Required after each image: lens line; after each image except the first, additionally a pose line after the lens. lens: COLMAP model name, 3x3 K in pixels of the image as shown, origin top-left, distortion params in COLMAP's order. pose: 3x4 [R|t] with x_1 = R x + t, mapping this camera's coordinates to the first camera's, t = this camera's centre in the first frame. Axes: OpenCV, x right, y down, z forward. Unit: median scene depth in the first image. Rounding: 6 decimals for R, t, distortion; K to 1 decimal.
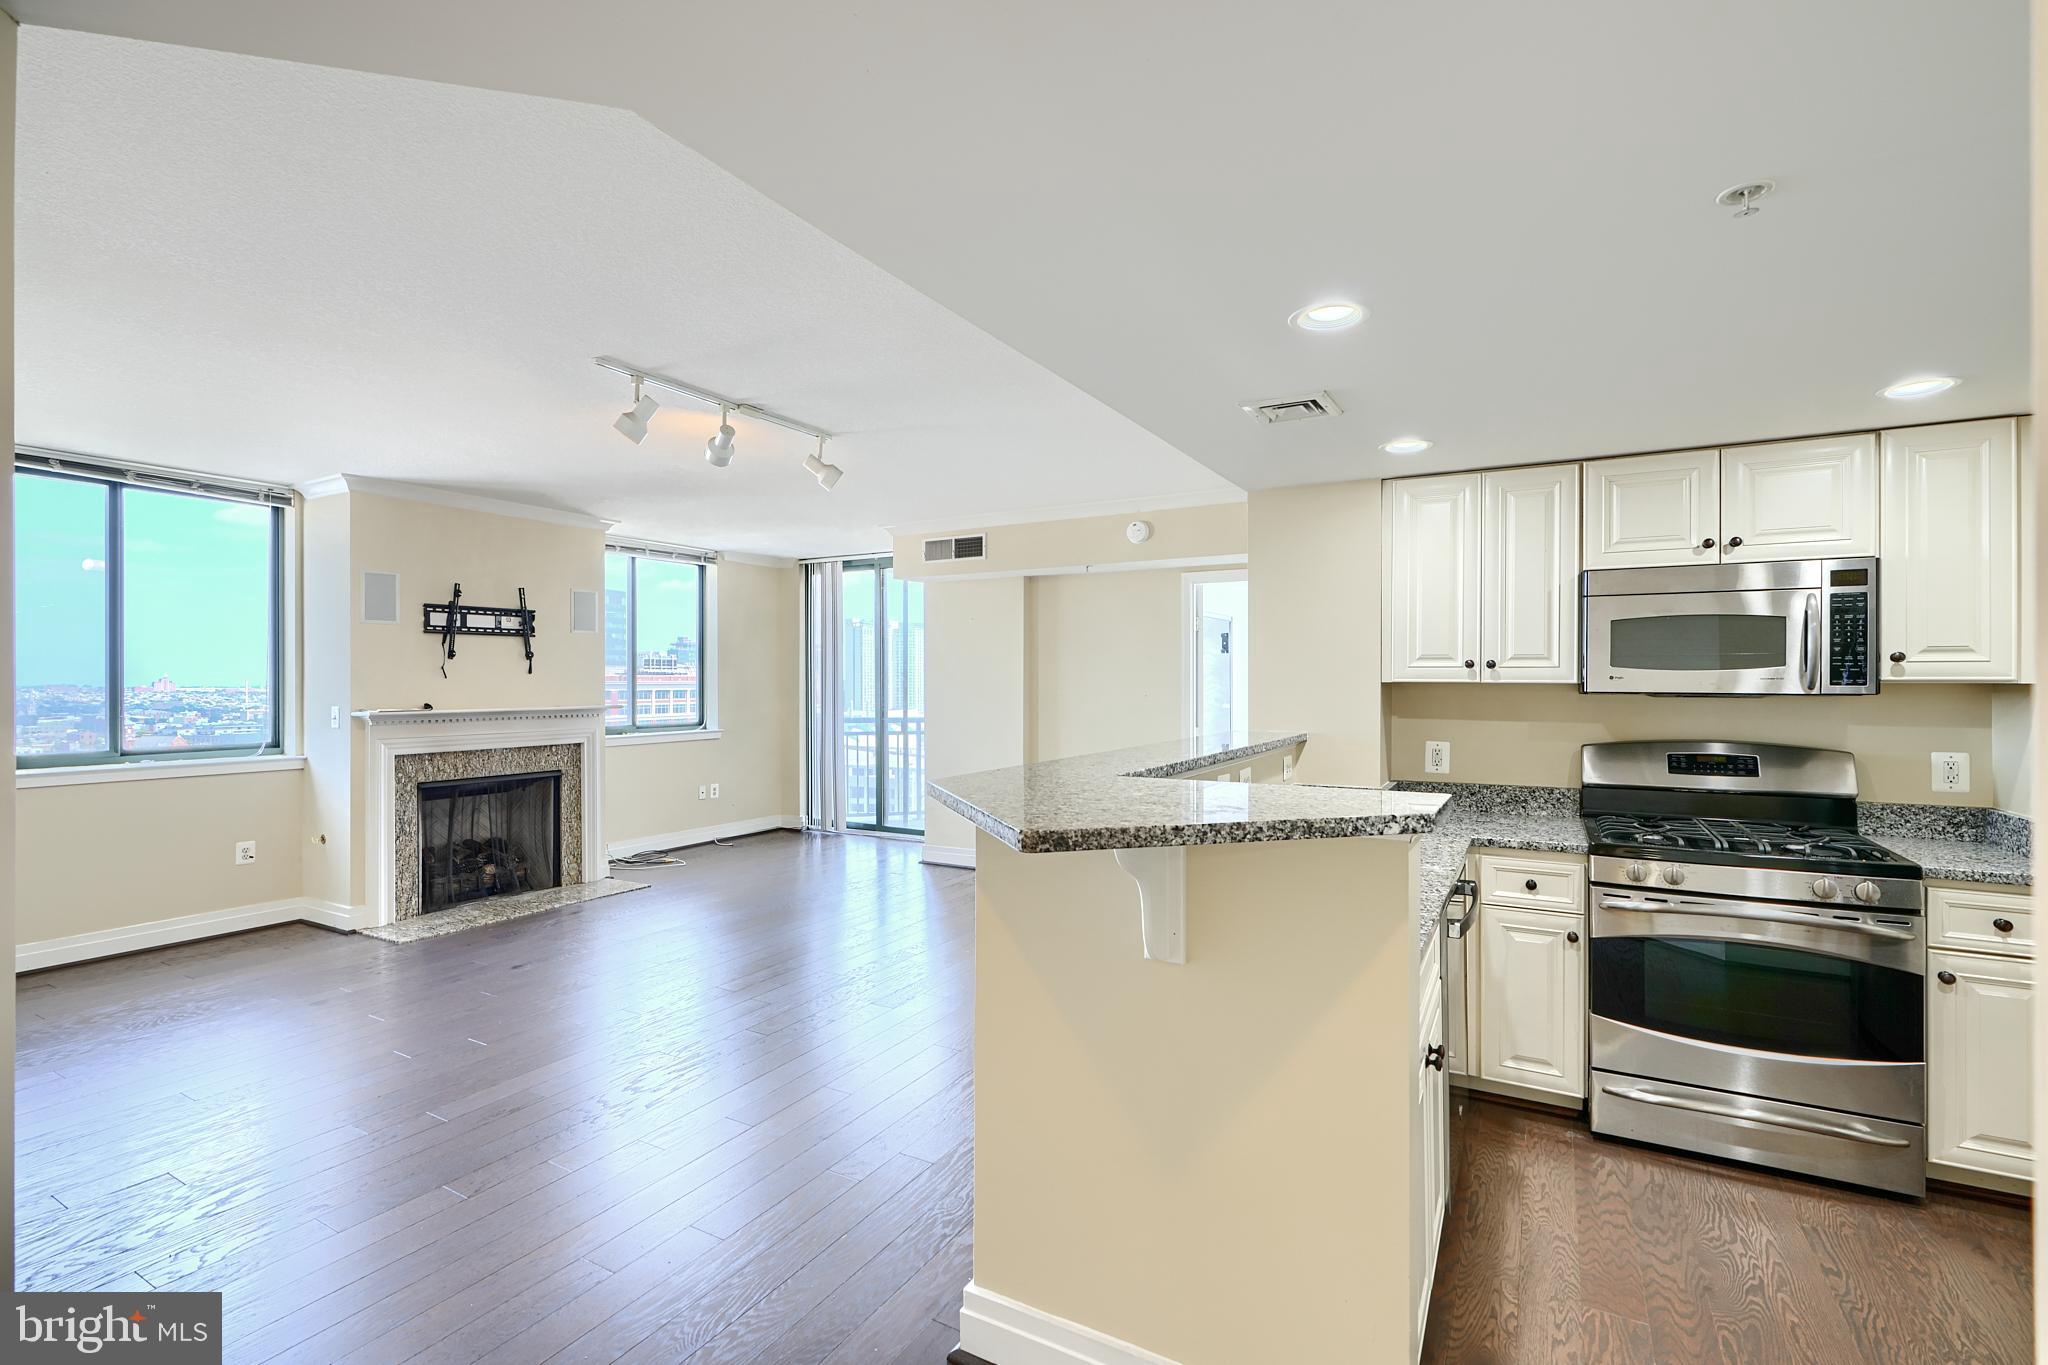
lens RADIAL K [[922.5, 0, 1027.0], [0, 922.5, 679.4], [0, 0, 1]] dist [0.001989, 0.000275]
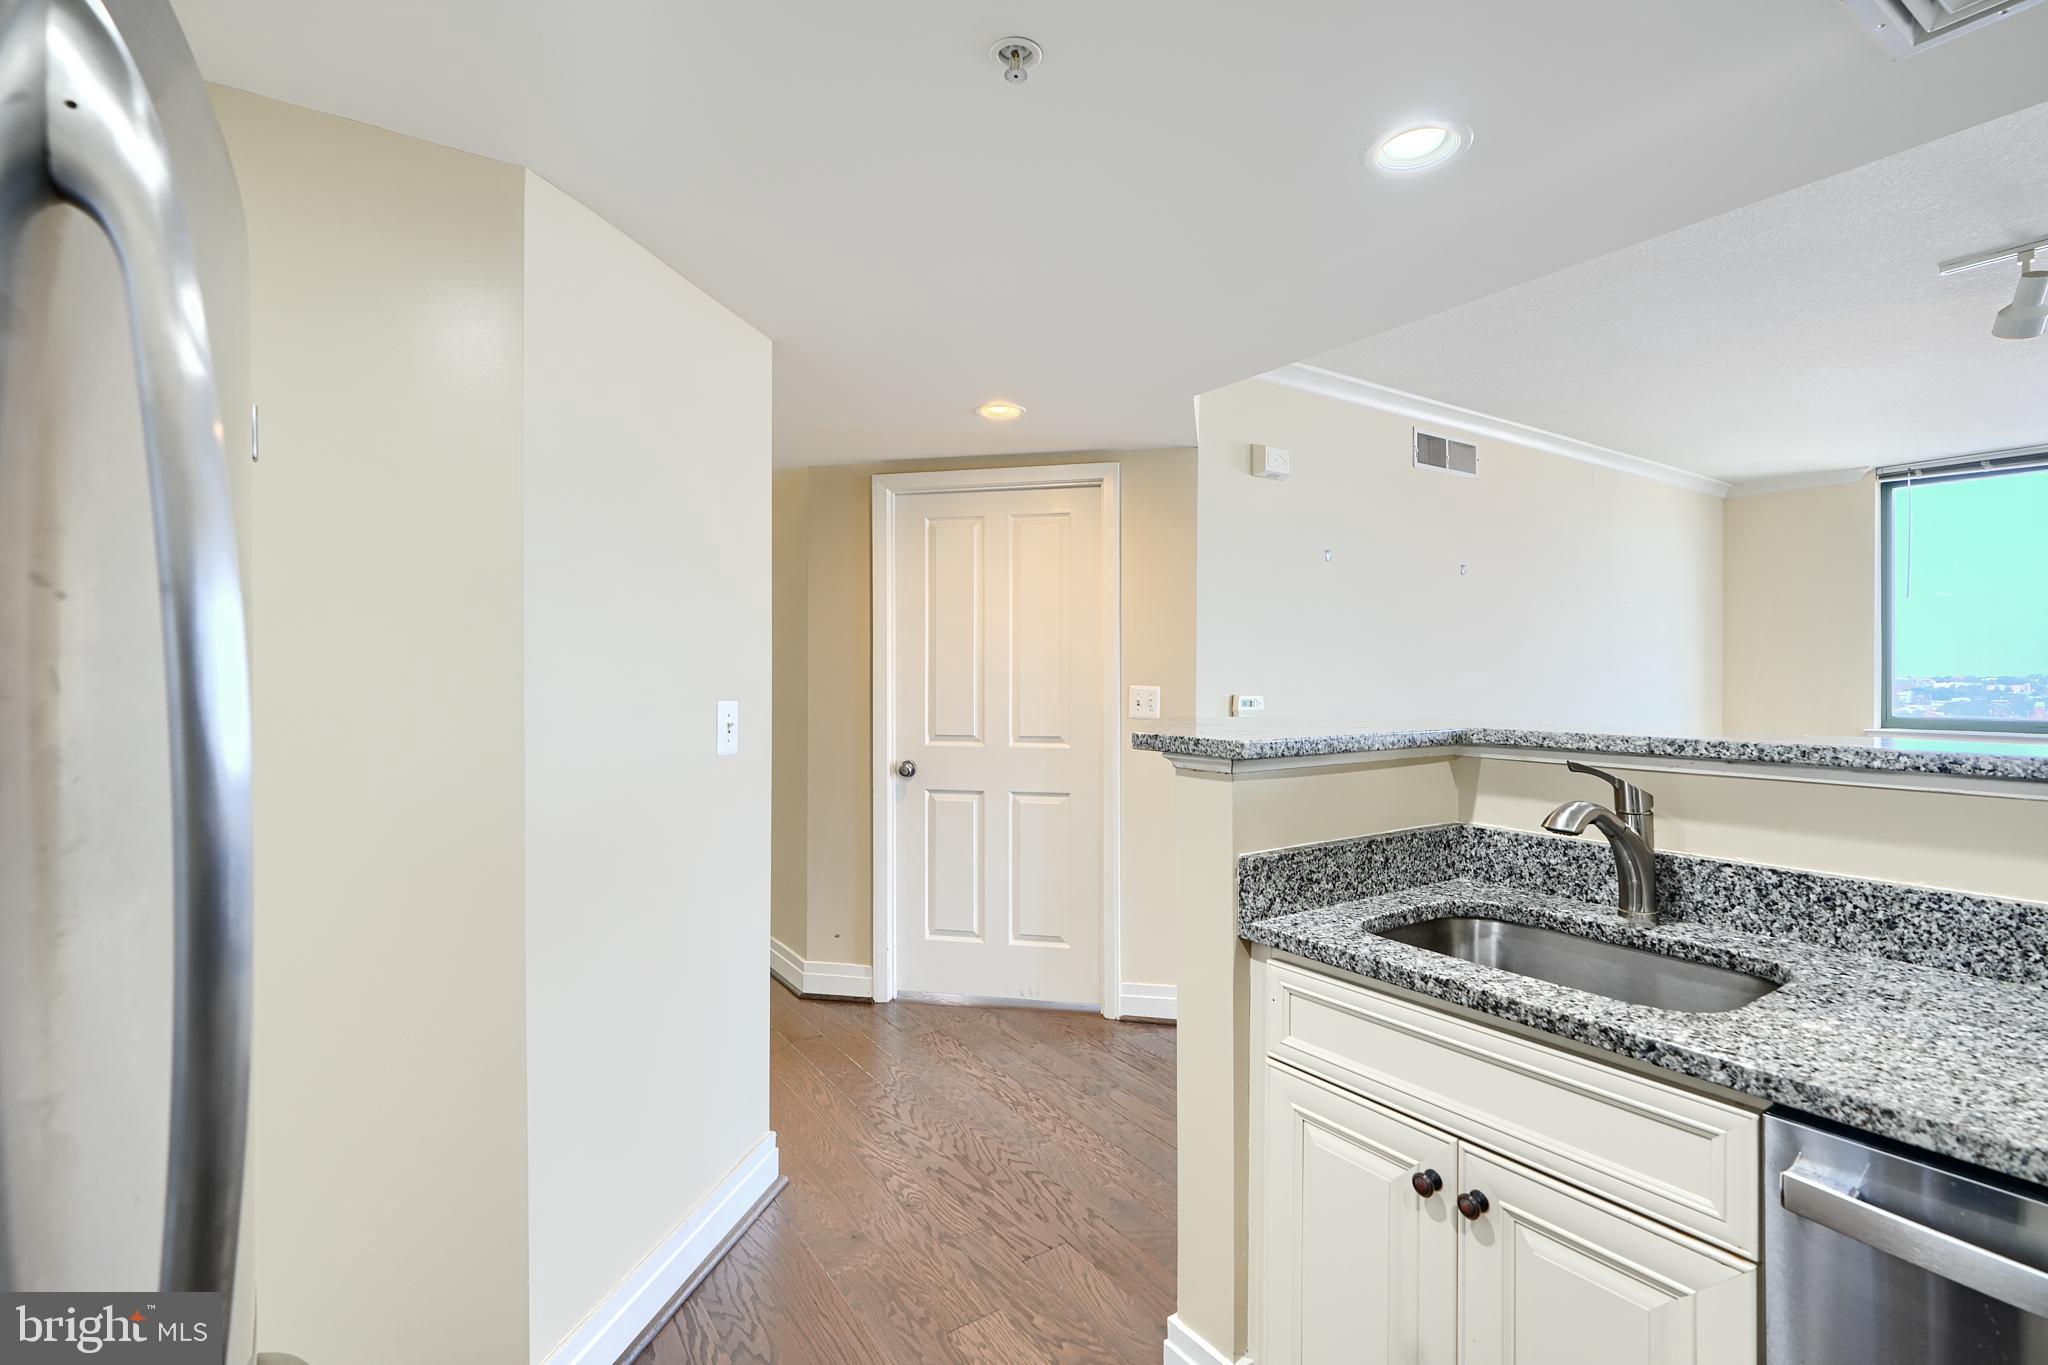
lens RADIAL K [[926.3, 0, 1025.3], [0, 926.3, 671.9], [0, 0, 1]] dist [-0.000031, 0.000230]
pose [[-0.438907, 0.000648, -0.898532, 0.405552], [0.000025, 1.000000, 0.000709, 0.017525], [0.898532, 0.000288, -0.438907, 0.358752]]
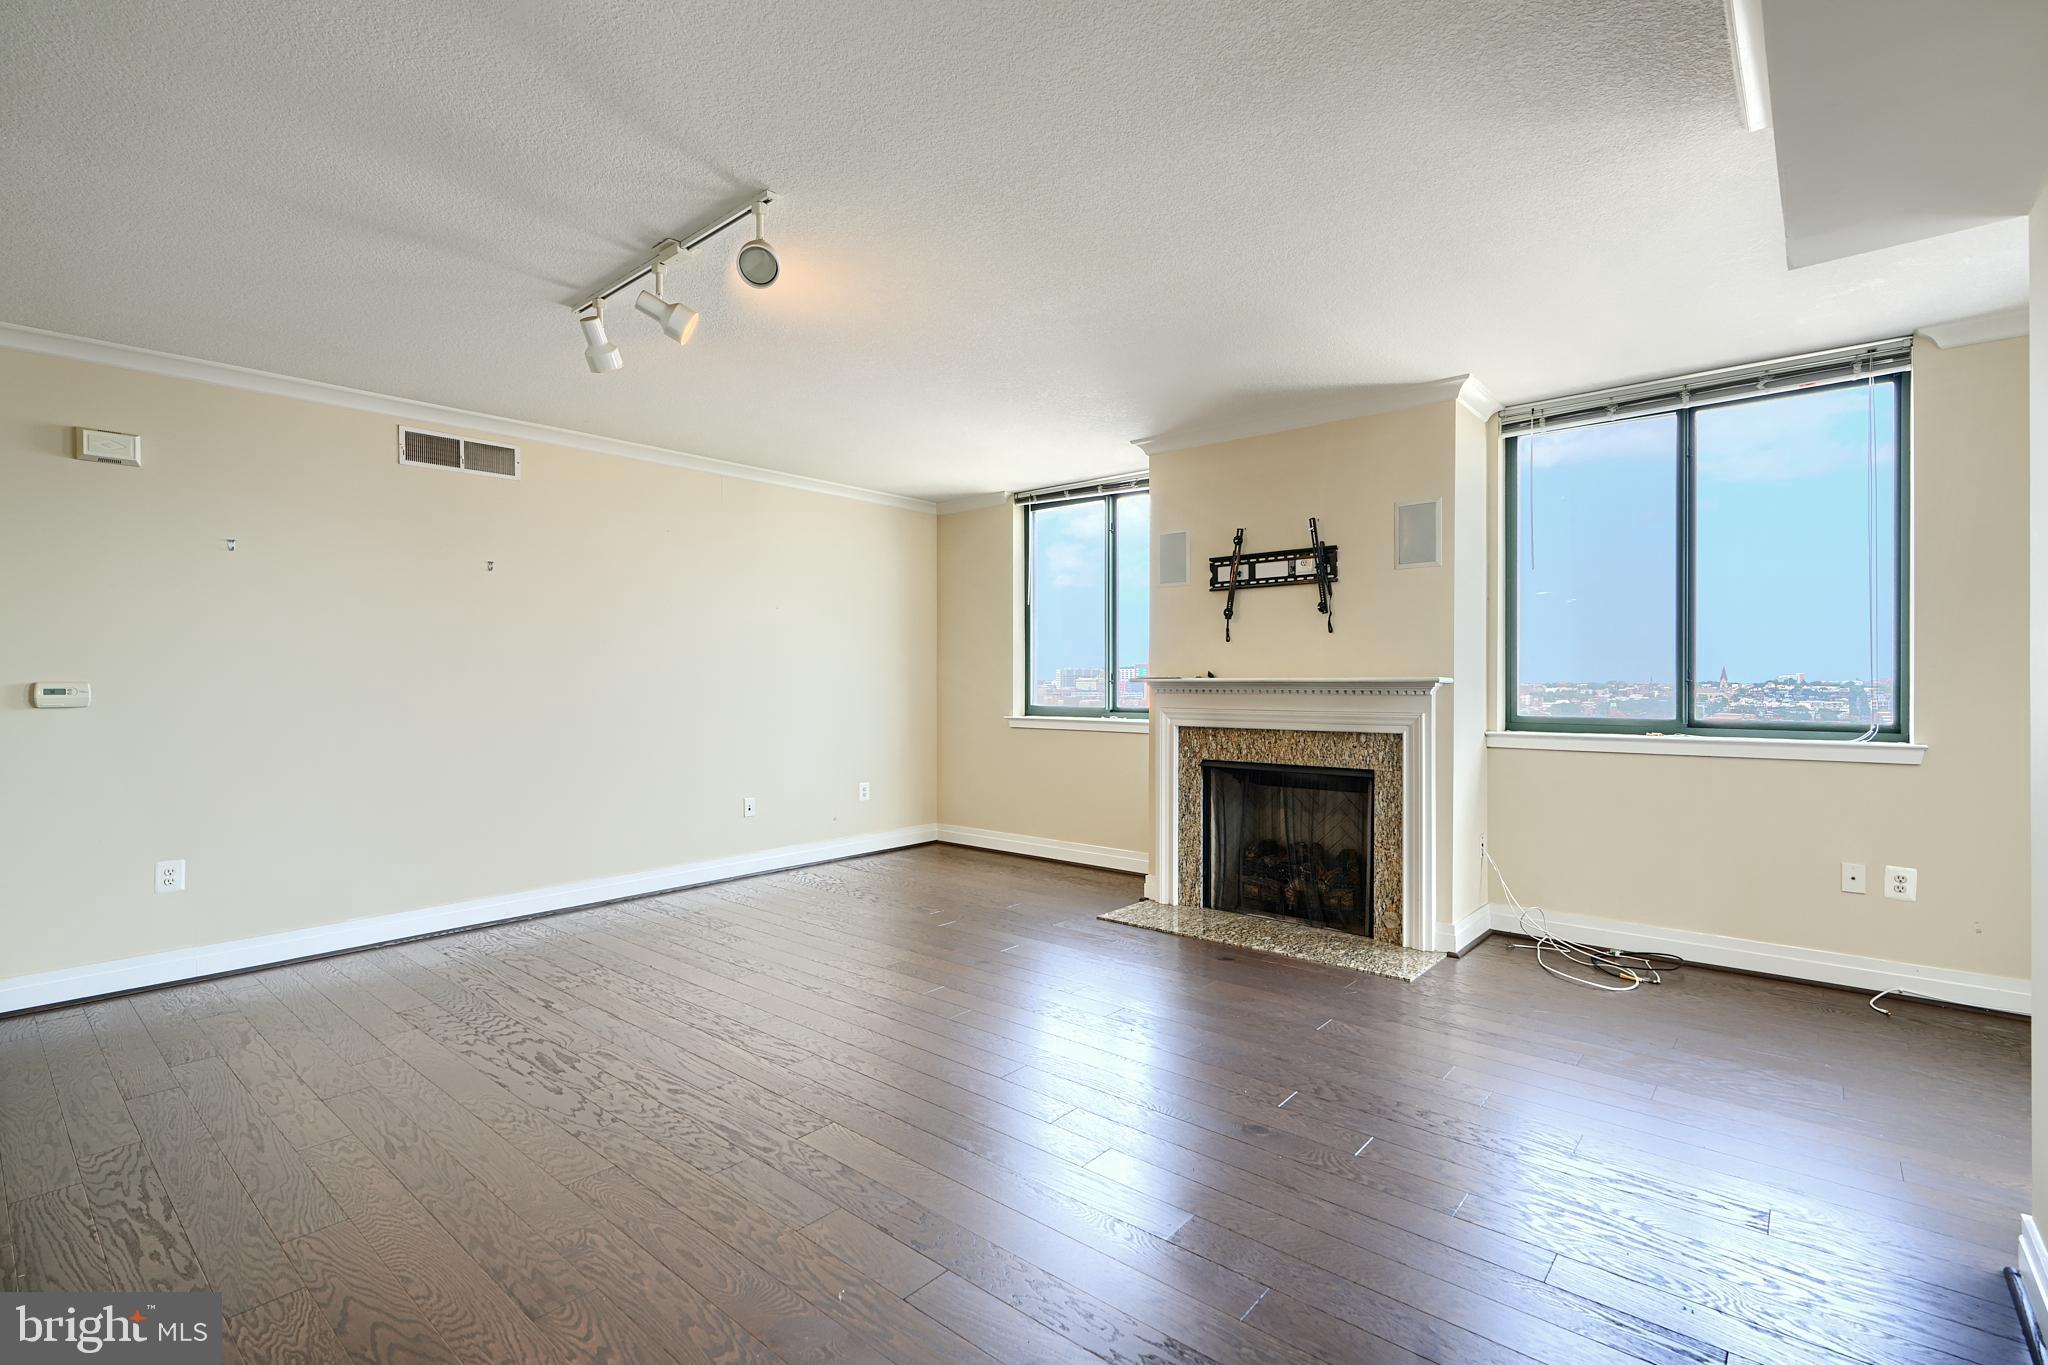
lens RADIAL K [[934.8, 0, 1027.4], [0, 934.8, 684.2], [0, 0, 1]] dist [0.001176, 0.000296]
pose [[-0.188833, 0.005311, -0.981995, 0.258167], [0.002378, 0.999985, 0.004951, 0.033448], [0.982006, -0.001400, -0.188843, 0.986288]]
